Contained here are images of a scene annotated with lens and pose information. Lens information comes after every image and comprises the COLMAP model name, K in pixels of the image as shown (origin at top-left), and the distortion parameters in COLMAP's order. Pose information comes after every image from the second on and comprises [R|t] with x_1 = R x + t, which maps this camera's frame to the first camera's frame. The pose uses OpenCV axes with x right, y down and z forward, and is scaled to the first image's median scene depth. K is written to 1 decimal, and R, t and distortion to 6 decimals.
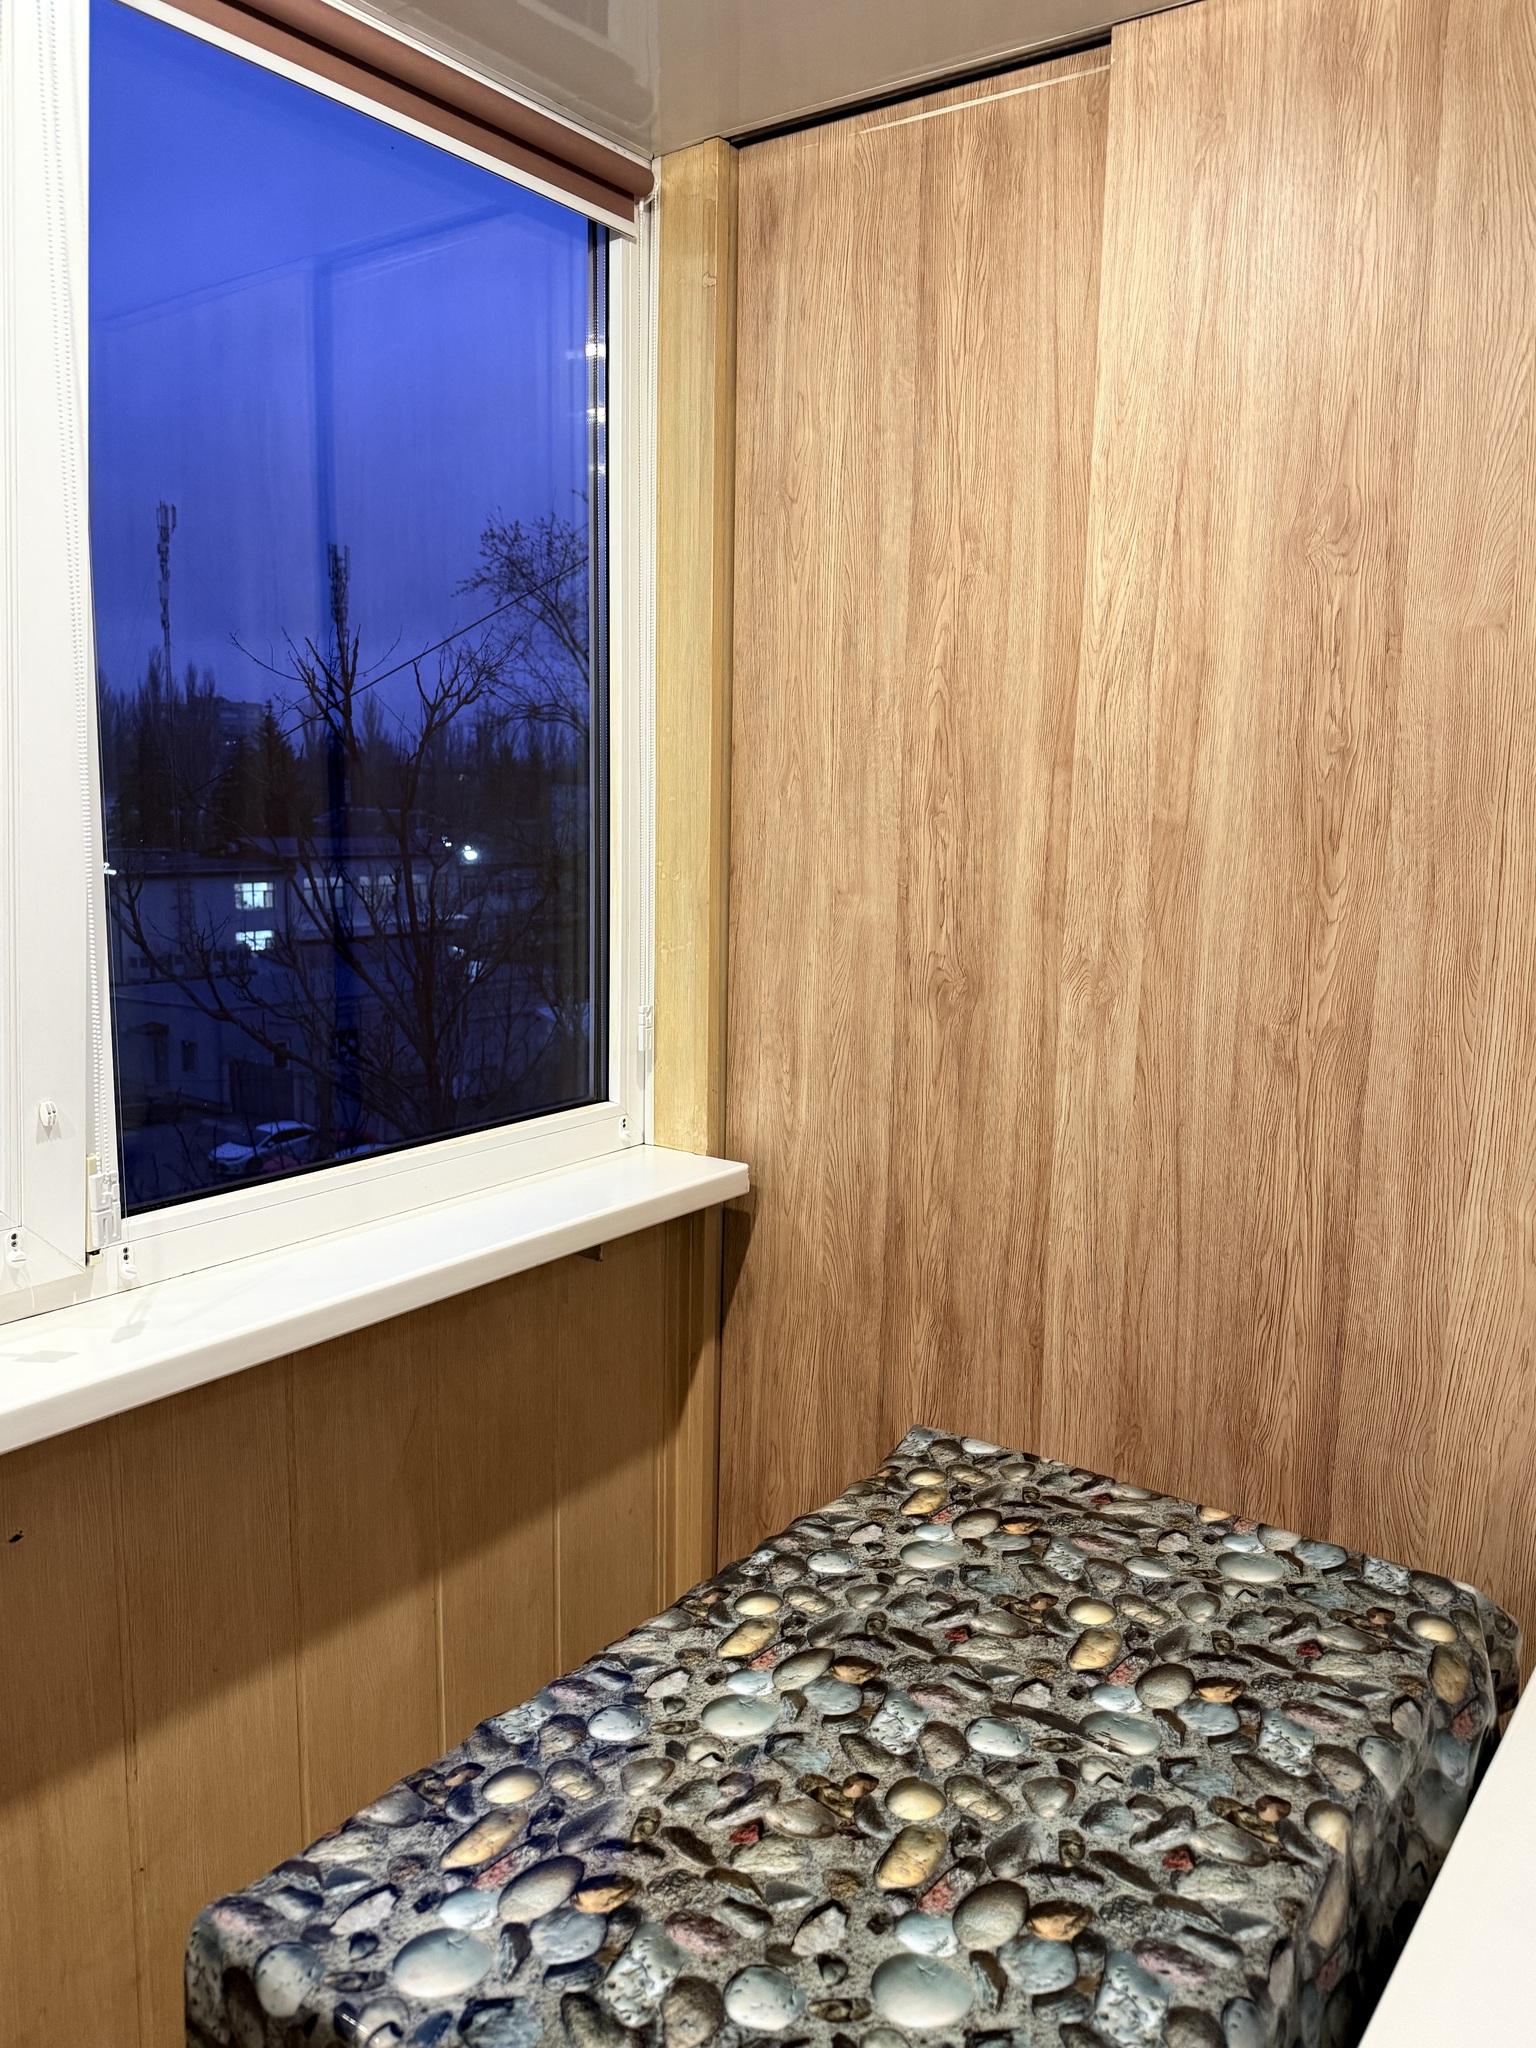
lens RADIAL K [[1485.1, 0, 699.6], [0, 1485.1, 1004.2], [0, 0, 1]] dist [0.091155, -0.142008]
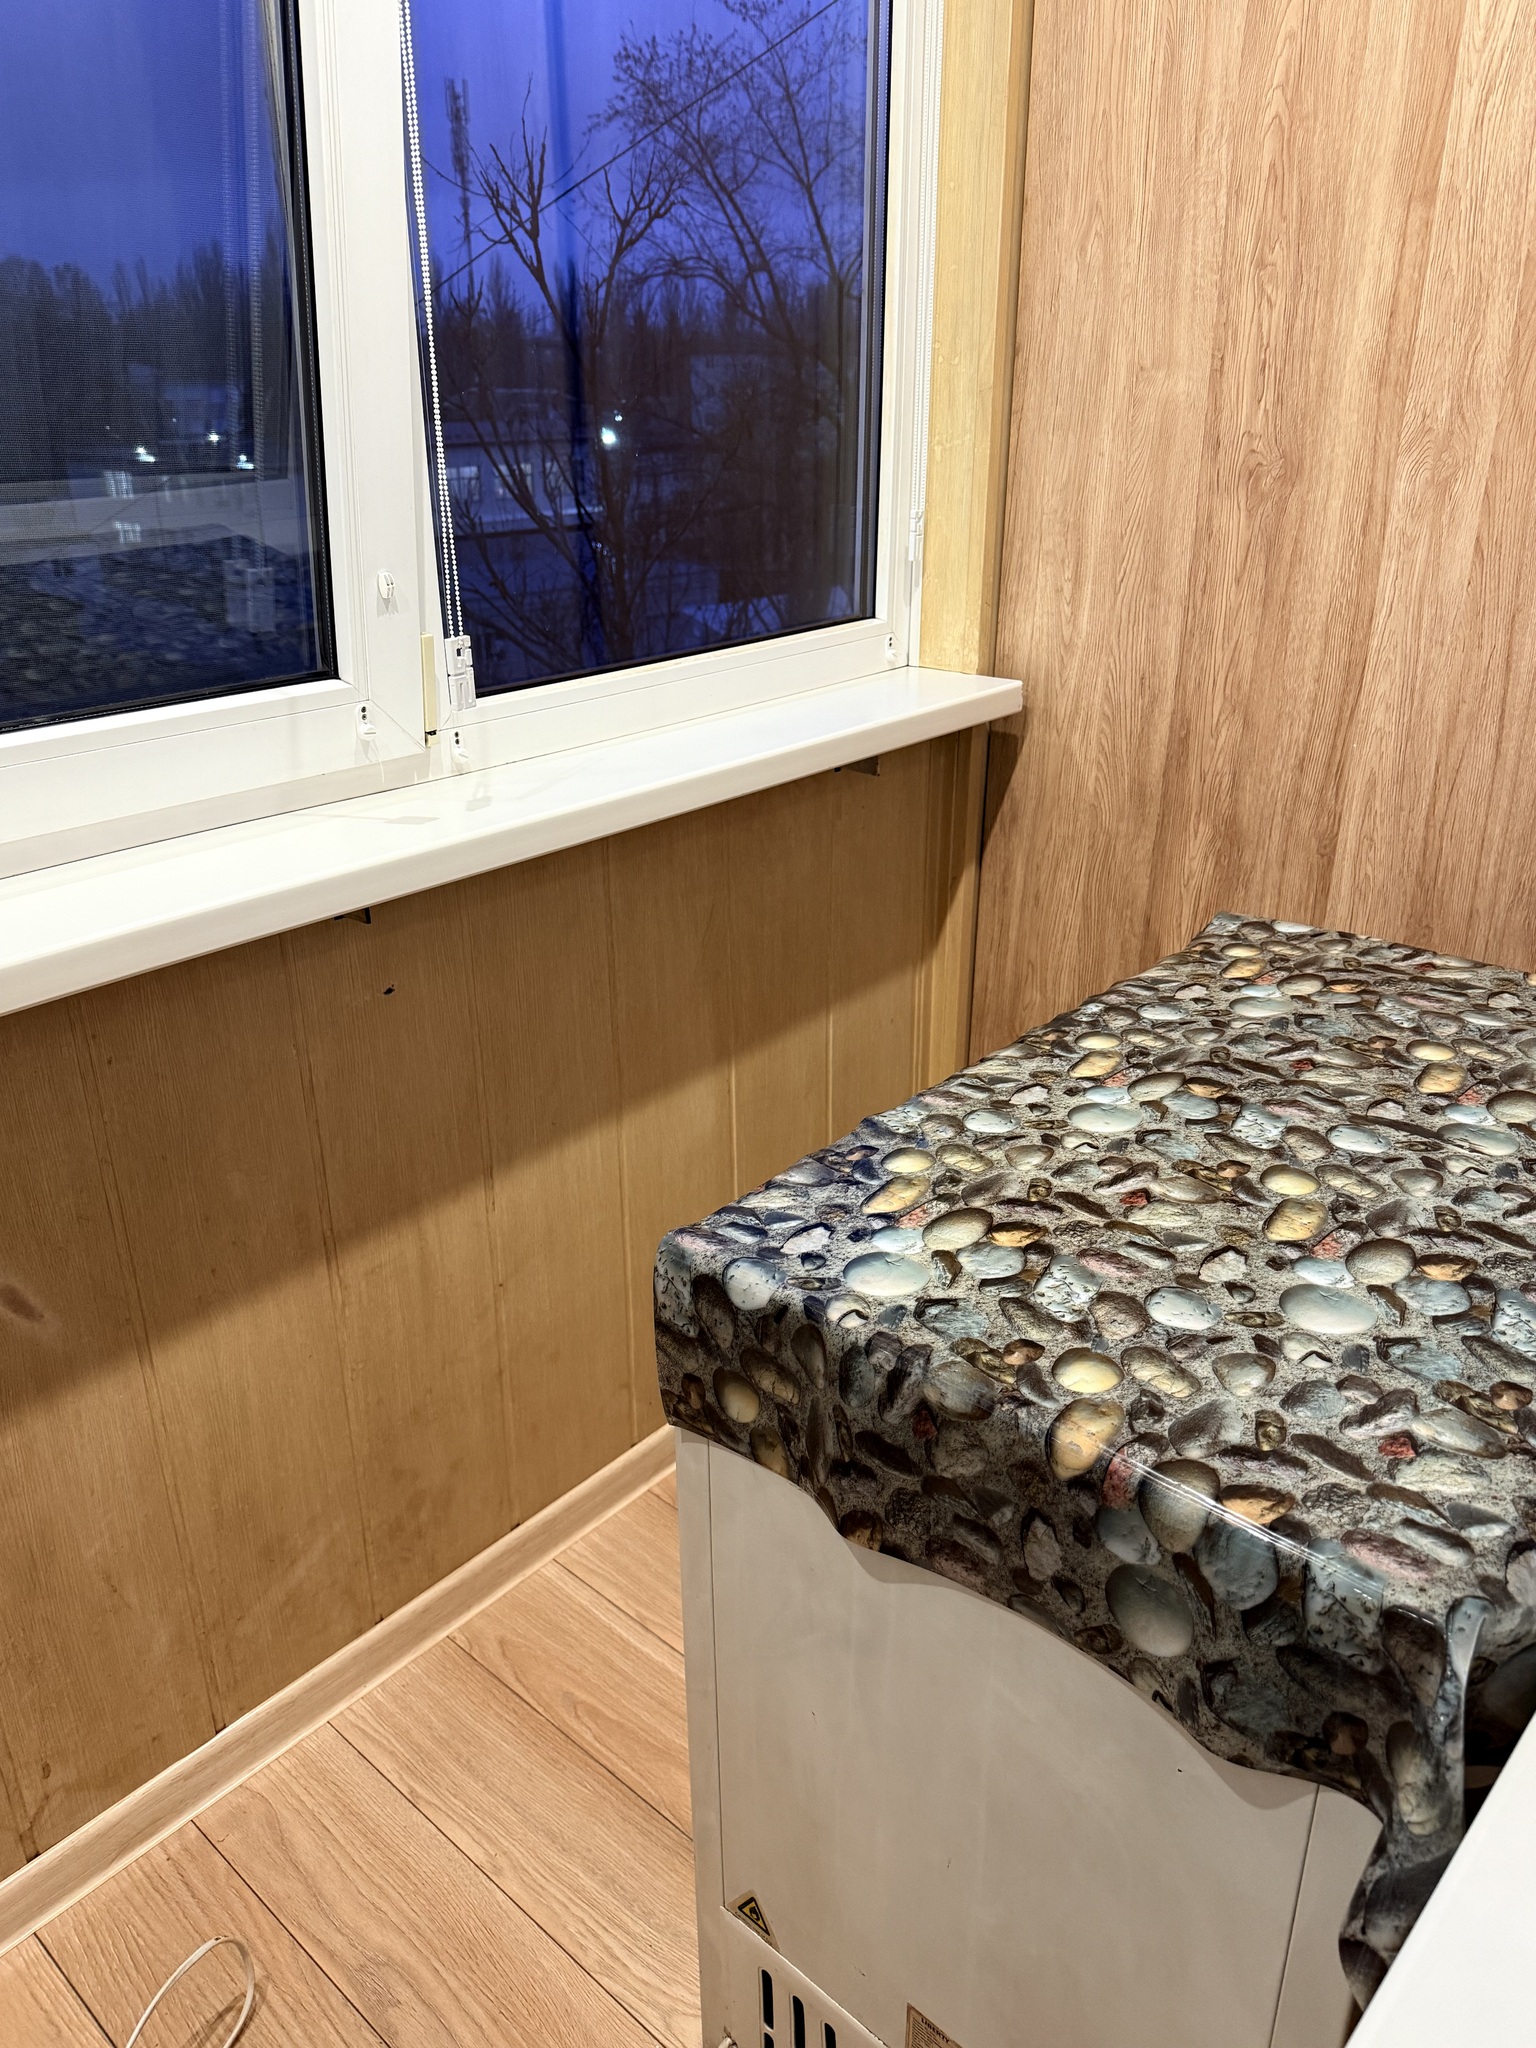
lens RADIAL K [[1485.1, 0, 702.2], [0, 1485.1, 1024.9], [0, 0, 1]] dist [0.091155, -0.142008]
pose [[0.995616, 0.009584, -0.093040, -0.095745], [0.015488, 0.964110, 0.265049, 0.071775], [0.092241, -0.265328, 0.959736, -0.020142]]
